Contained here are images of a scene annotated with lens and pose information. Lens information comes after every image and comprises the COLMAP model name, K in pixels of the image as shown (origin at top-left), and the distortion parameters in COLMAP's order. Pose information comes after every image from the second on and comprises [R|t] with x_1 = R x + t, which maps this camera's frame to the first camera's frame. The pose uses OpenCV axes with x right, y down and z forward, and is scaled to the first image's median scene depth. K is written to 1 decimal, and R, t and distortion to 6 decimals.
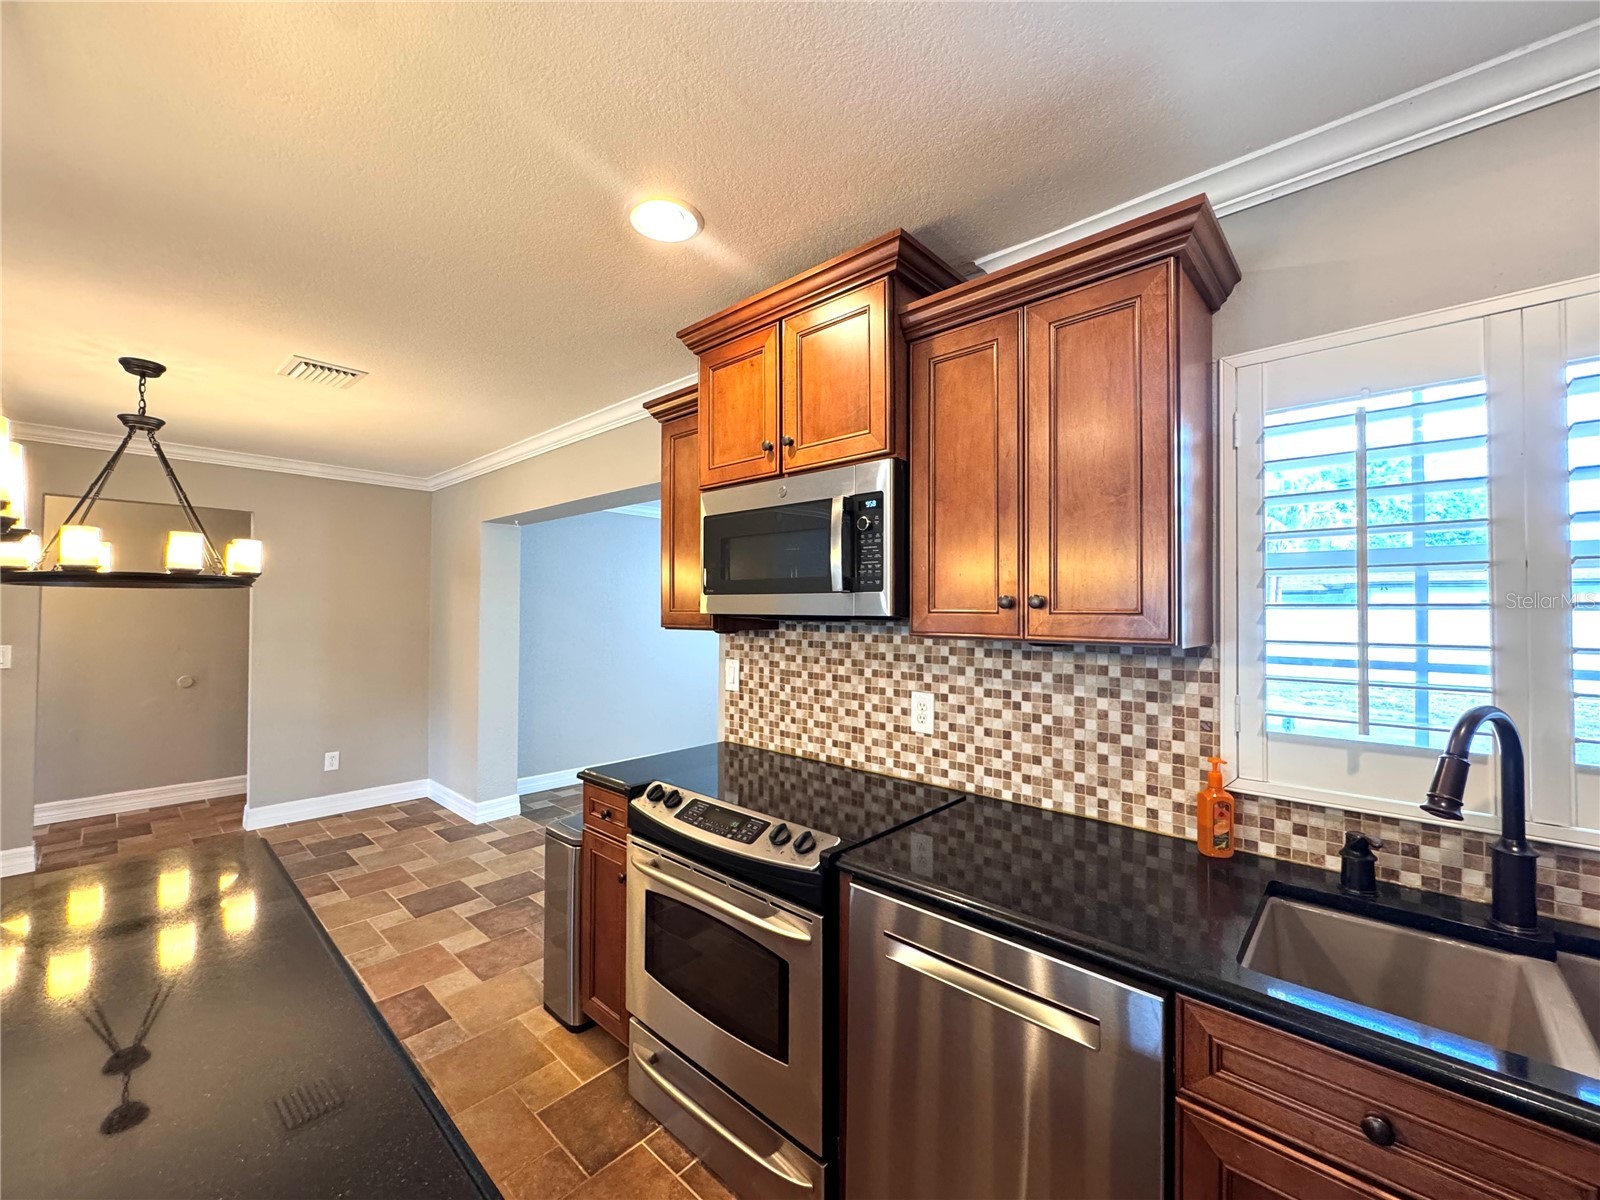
lens RADIAL K [[639.6, 0, 799.9], [0, 639.6, 597.9], [0, 0, 1]] dist [-0.003174, 0.000077]
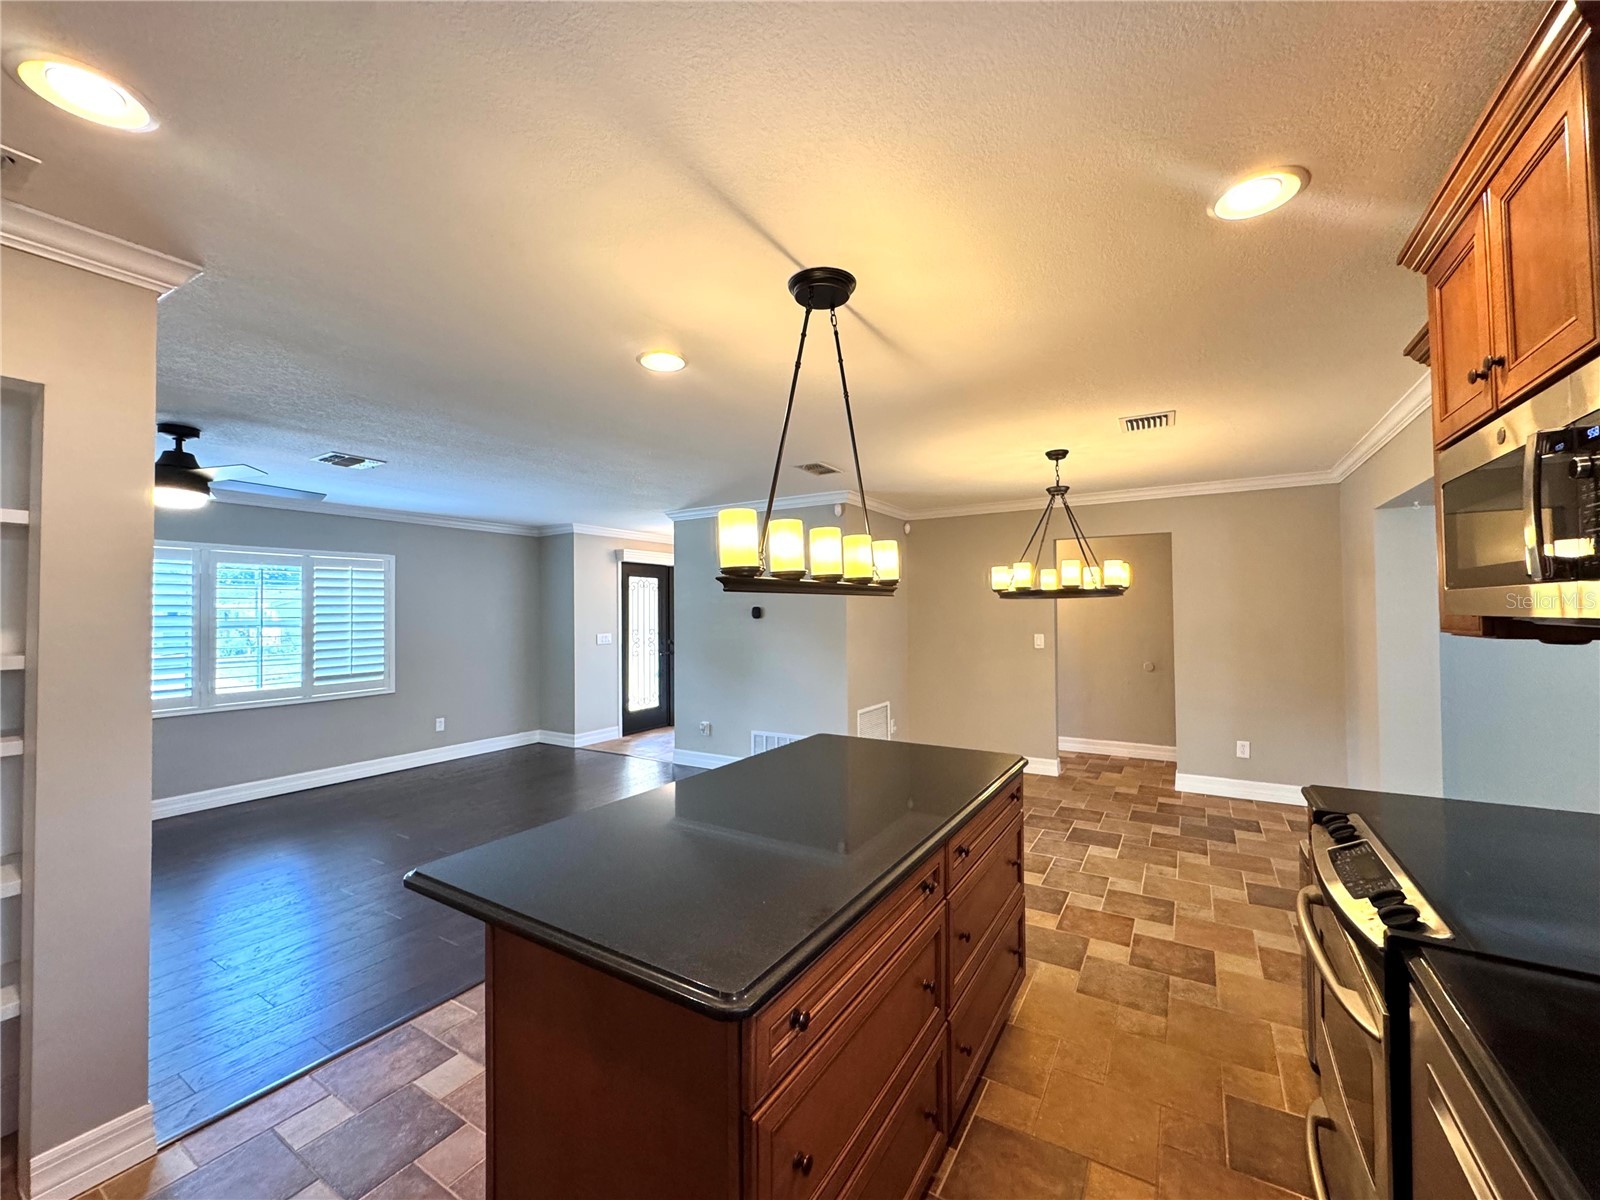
lens RADIAL K [[637.4, 0, 802.2], [0, 637.4, 600.4], [0, 0, 1]] dist [-0.001576, 0.000145]
pose [[0.194607, -0.023328, -0.980604, 0.717831], [0.027673, 0.999450, -0.018284, 0.000080], [0.980491, -0.023578, 0.195146, 0.196564]]
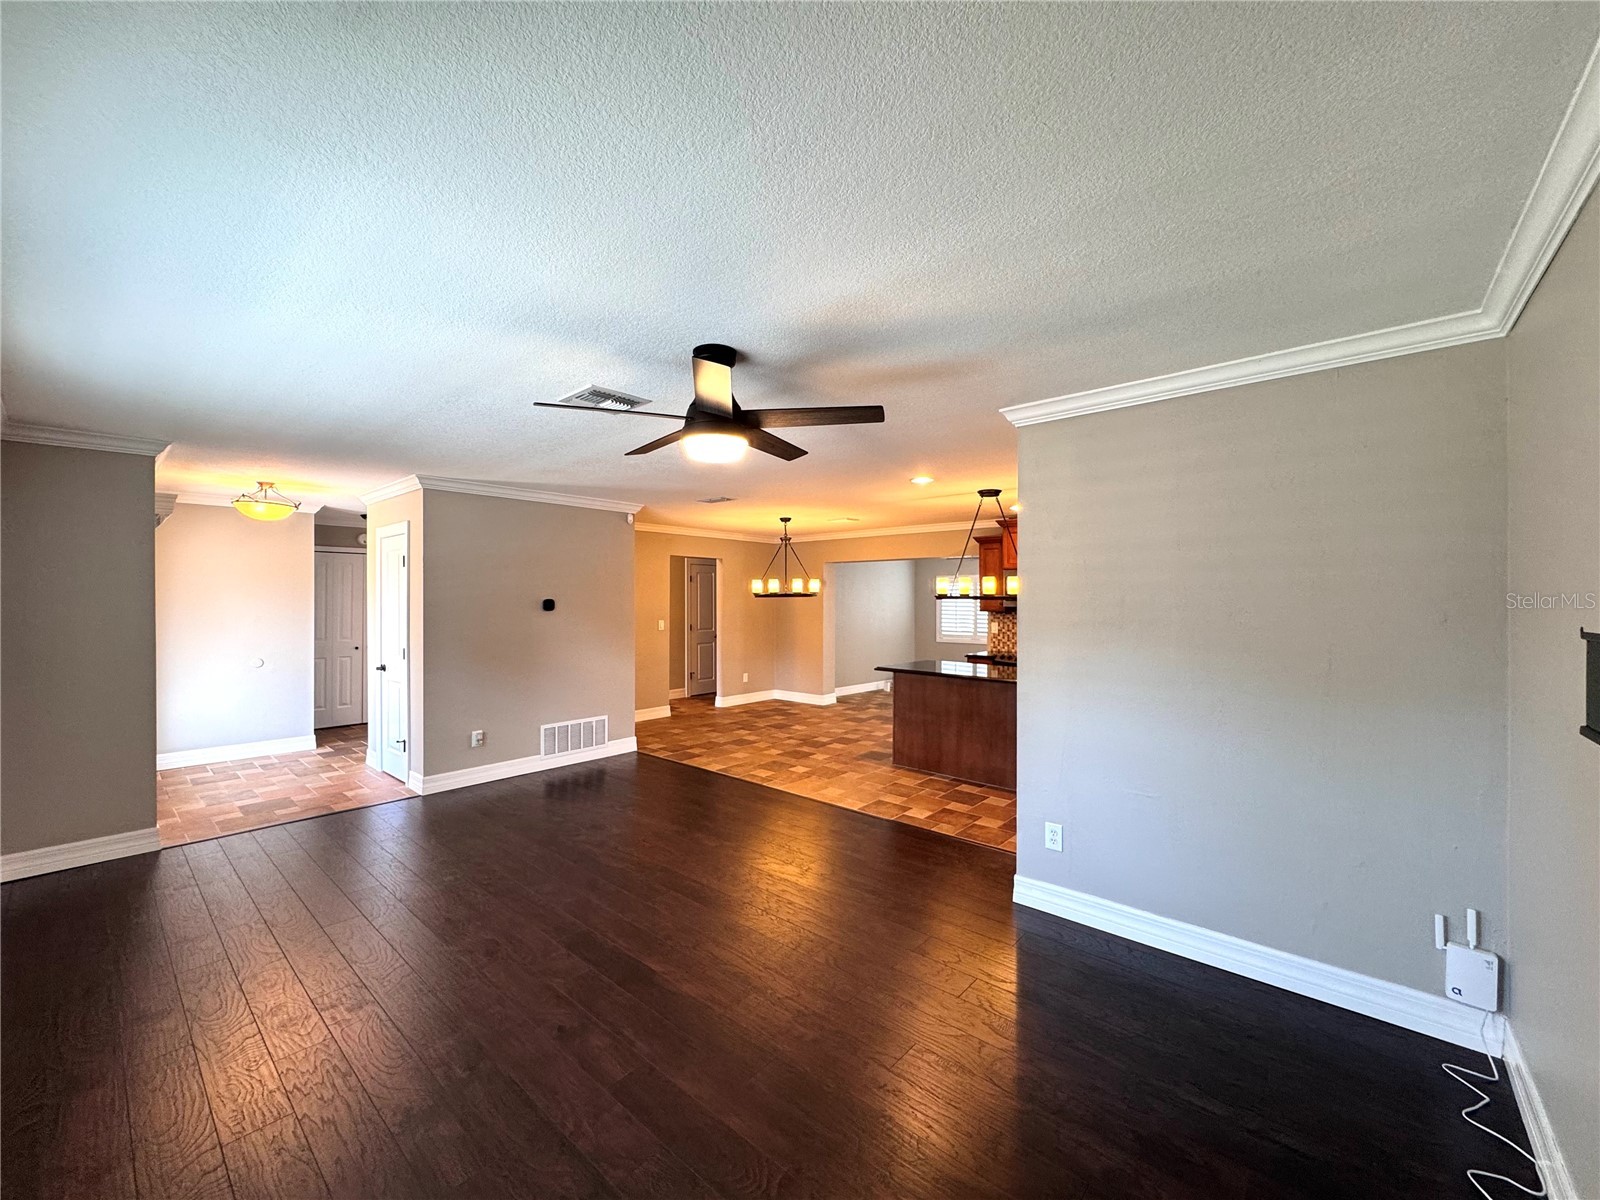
lens RADIAL K [[632.9, 0, 793.0], [0, 632.9, 602.4], [0, 0, 1]] dist [-0.001302, -0.000222]
pose [[0.999791, -0.003206, 0.020168, -2.220510], [0.002827, 0.999819, 0.018836, -0.101238], [-0.020224, -0.018775, 0.999619, -3.780184]]
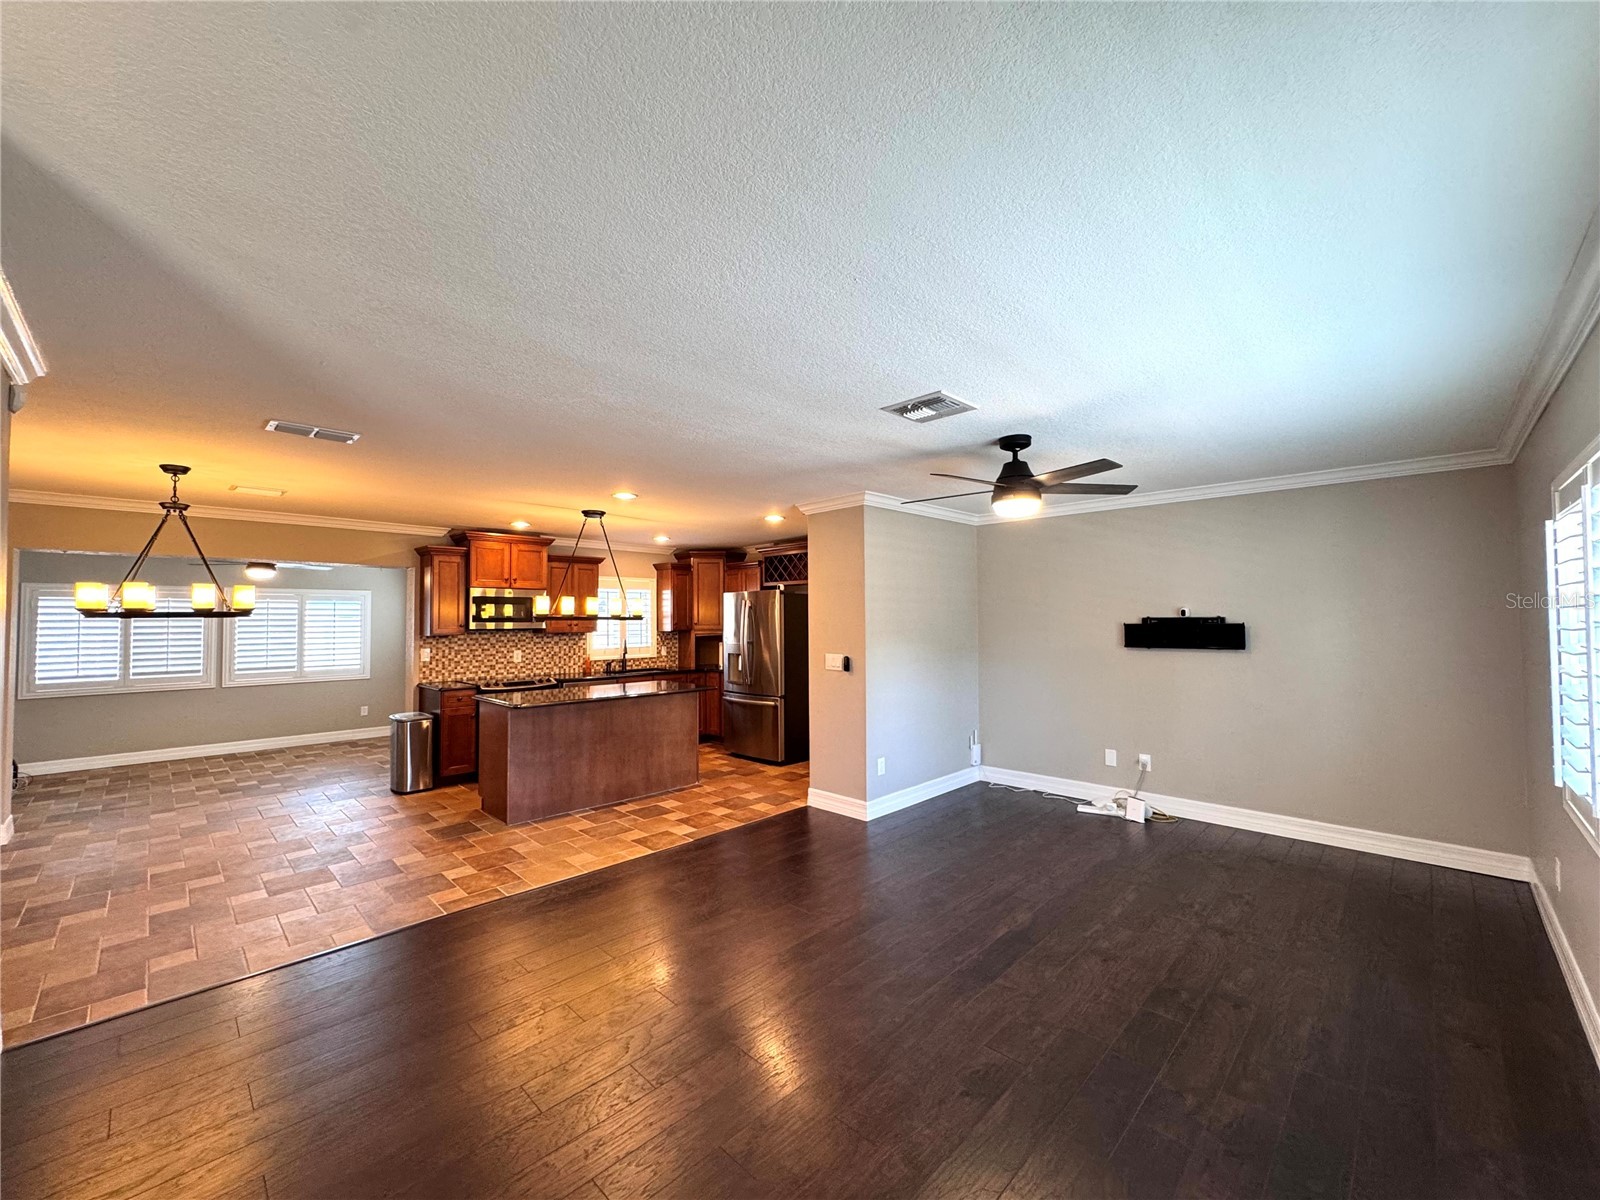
lens RADIAL K [[637.4, 0, 802.2], [0, 637.4, 600.4], [0, 0, 1]] dist [-0.001576, 0.000145]
pose [[0.027449, 0.031427, 0.999129, -5.132320], [-0.009669, 0.999467, -0.031172, -0.047657], [-0.999576, -0.008805, 0.027739, -1.003725]]
